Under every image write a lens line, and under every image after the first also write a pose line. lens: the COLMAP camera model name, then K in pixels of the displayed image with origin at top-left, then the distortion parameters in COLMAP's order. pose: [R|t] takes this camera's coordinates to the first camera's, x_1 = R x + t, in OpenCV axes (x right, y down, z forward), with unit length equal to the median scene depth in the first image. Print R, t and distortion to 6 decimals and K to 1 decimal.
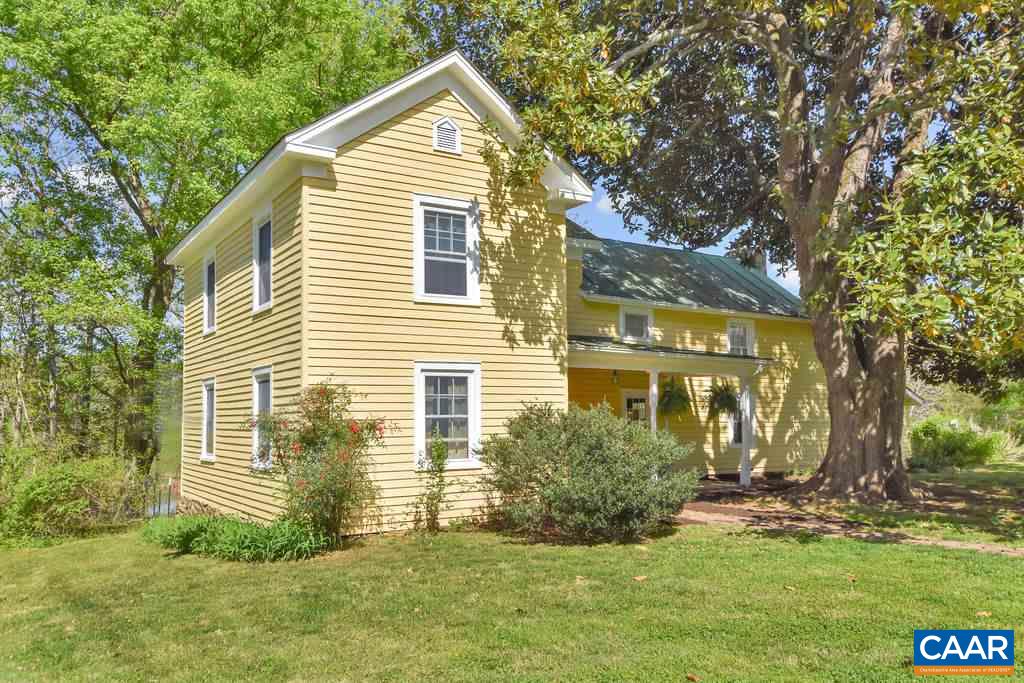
lens RADIAL K [[811.2, 0, 512.1], [0, 811.2, 343.1], [0, 0, 1]] dist [-0.001370, 0.000863]
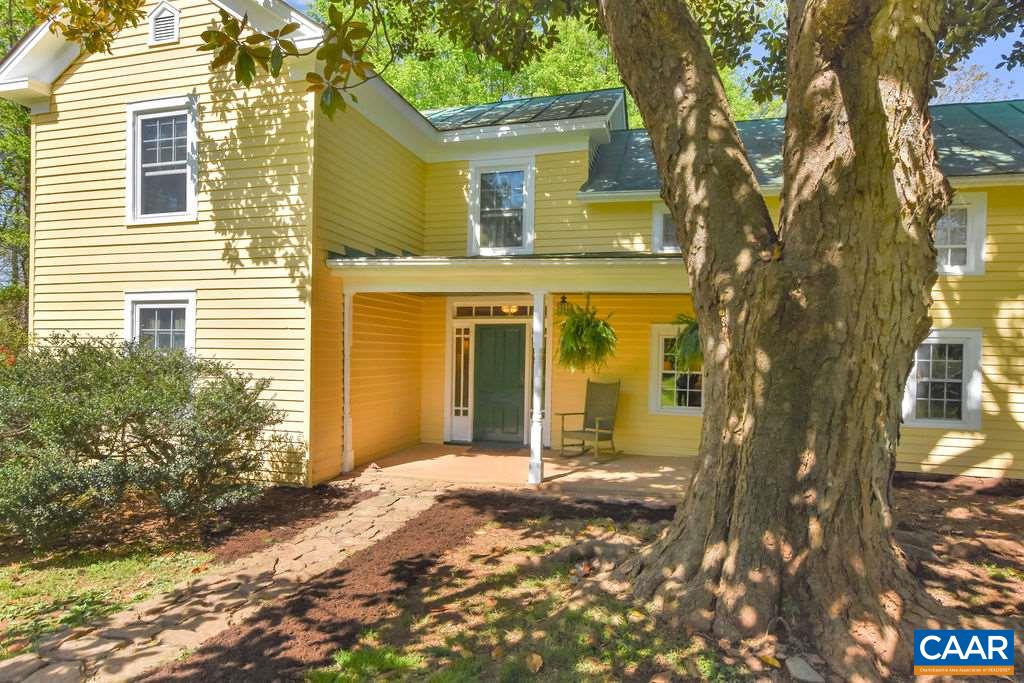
lens RADIAL K [[583.9, 0, 512.6], [0, 583.9, 345.6], [0, 0, 1]] dist [-0.003111, 0.000103]
pose [[0.669766, 0.006331, -0.742545, 0.598910], [0.042749, 0.997977, 0.047067, 0.064119], [0.741341, -0.063267, 0.668140, 0.813910]]
